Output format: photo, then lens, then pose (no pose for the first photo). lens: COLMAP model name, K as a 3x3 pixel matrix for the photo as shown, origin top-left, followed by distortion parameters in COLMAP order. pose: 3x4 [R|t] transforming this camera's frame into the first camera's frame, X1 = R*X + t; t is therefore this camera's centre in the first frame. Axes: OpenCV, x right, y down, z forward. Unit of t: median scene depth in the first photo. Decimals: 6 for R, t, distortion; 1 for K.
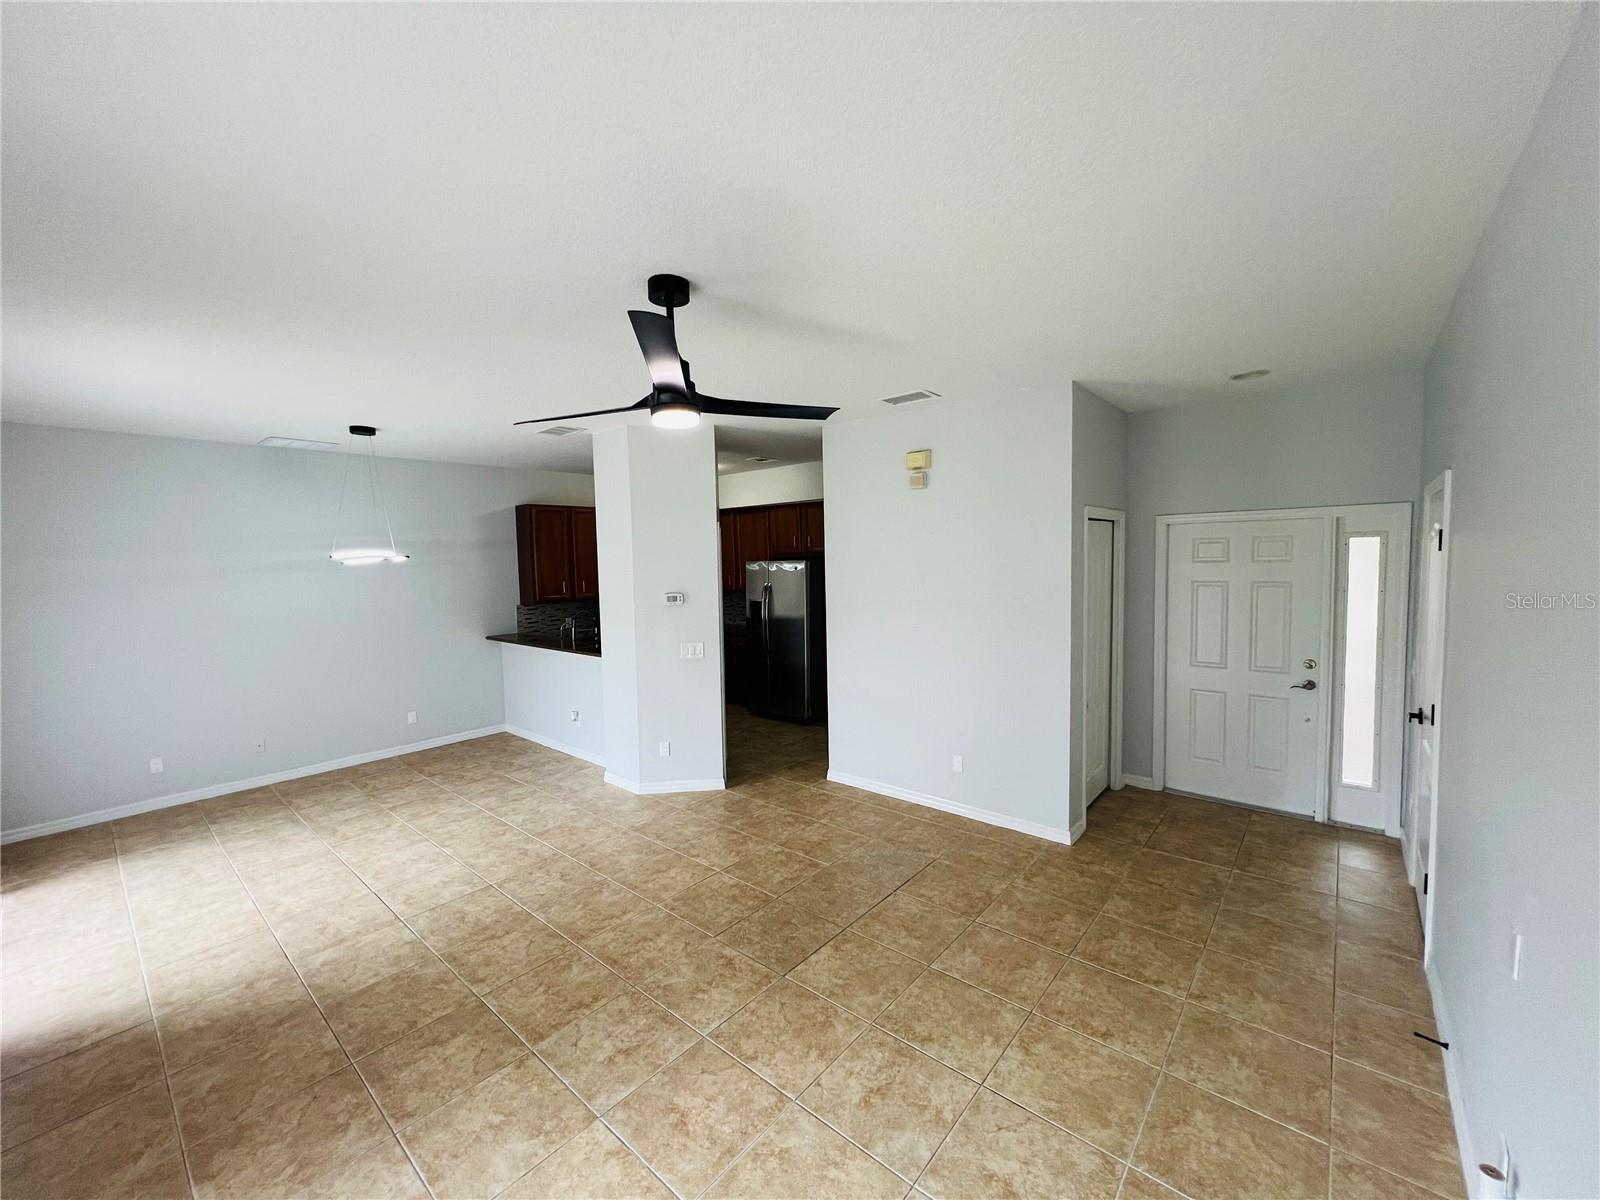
lens RADIAL K [[642.7, 0, 797.2], [0, 642.7, 595.8], [0, 0, 1]] dist [0.001466, 0.000665]
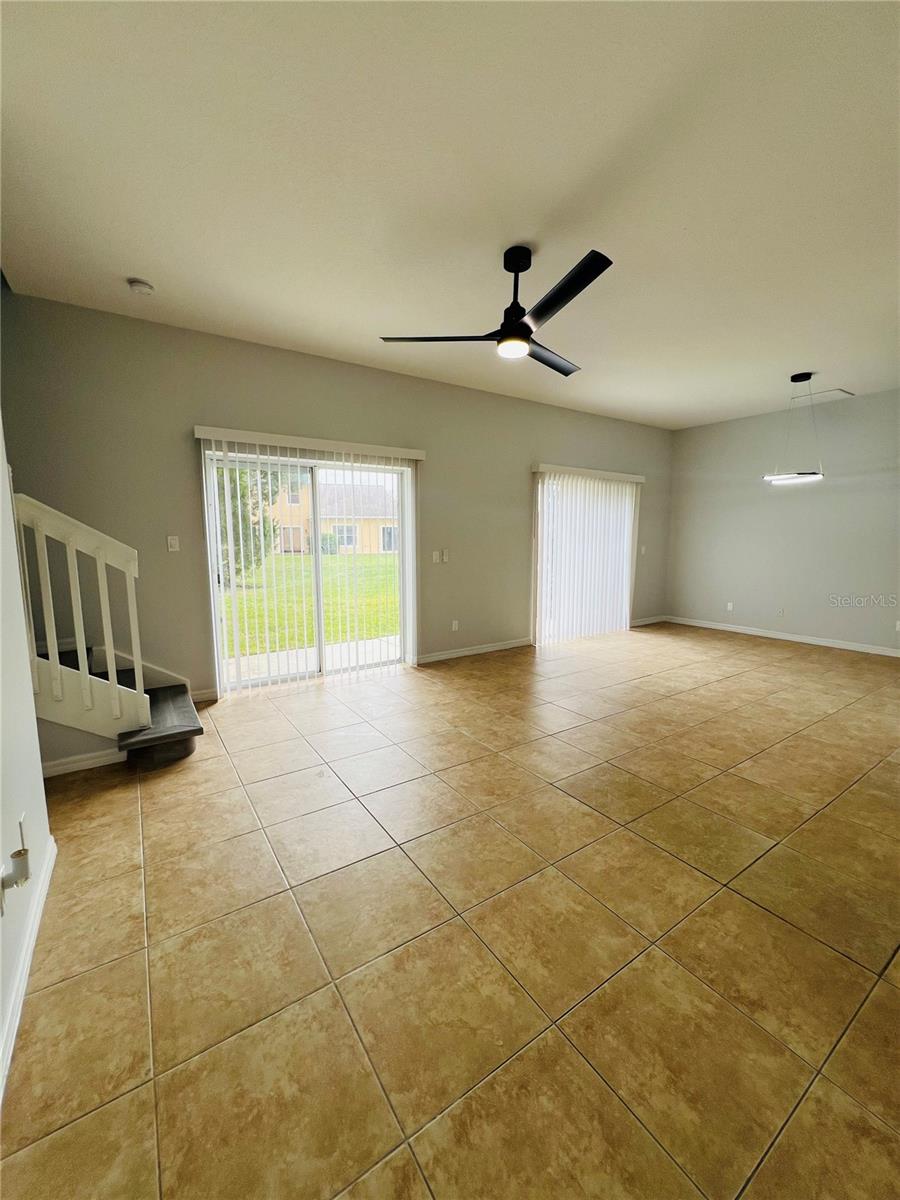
lens RADIAL K [[482.0, 0, 453.9], [0, 482.0, 597.1], [0, 0, 1]] dist [0.001466, 0.000665]
pose [[-0.266689, 0.143278, -0.953073, 0.738206], [-0.051435, 0.985363, 0.162525, 0.085880], [0.962409, 0.092365, -0.255416, 0.885593]]
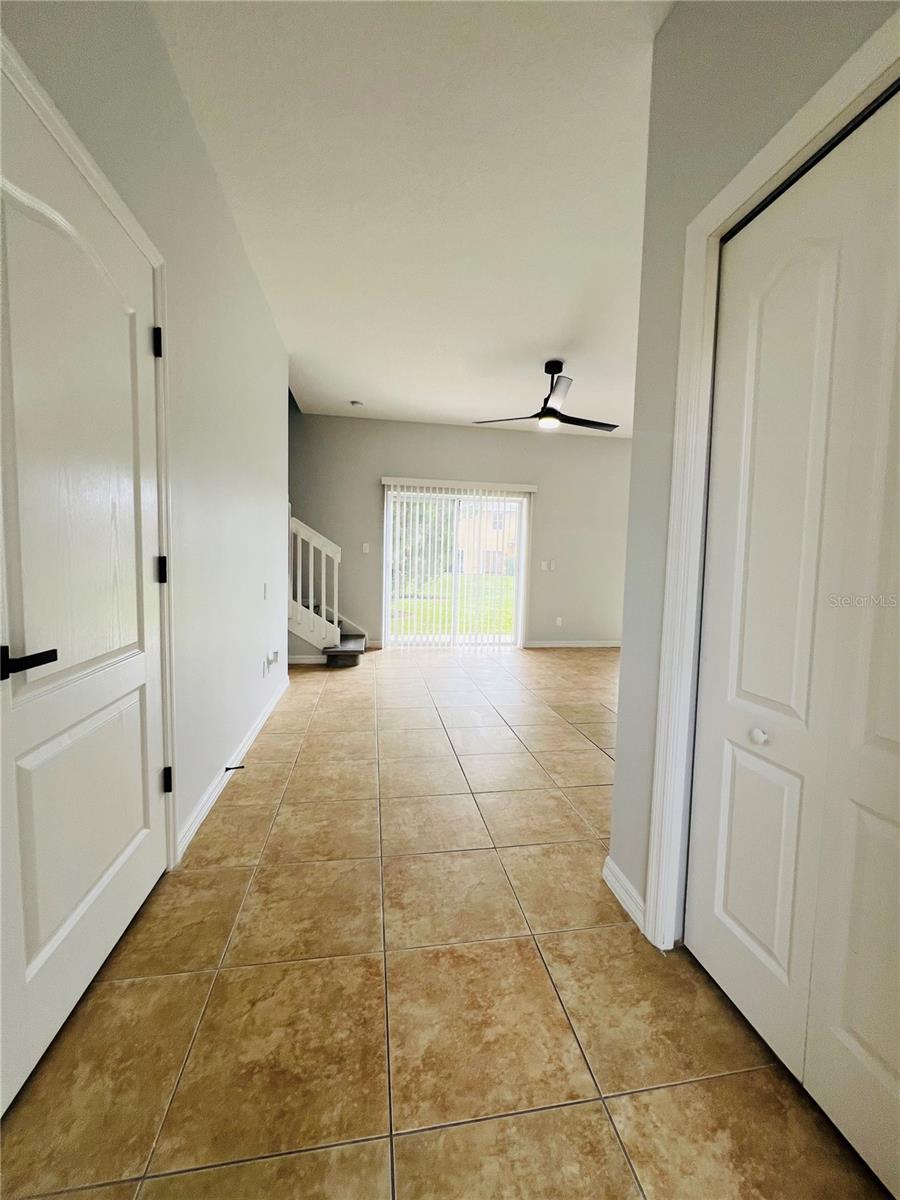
lens RADIAL K [[482.0, 0, 451.2], [0, 482.0, 599.6], [0, 0, 1]] dist [0.001466, 0.000665]
pose [[-0.642973, 0.064421, -0.763174, 1.035749], [-0.061980, 0.988811, 0.135685, 0.103634], [0.763376, 0.134543, -0.631787, 1.404530]]
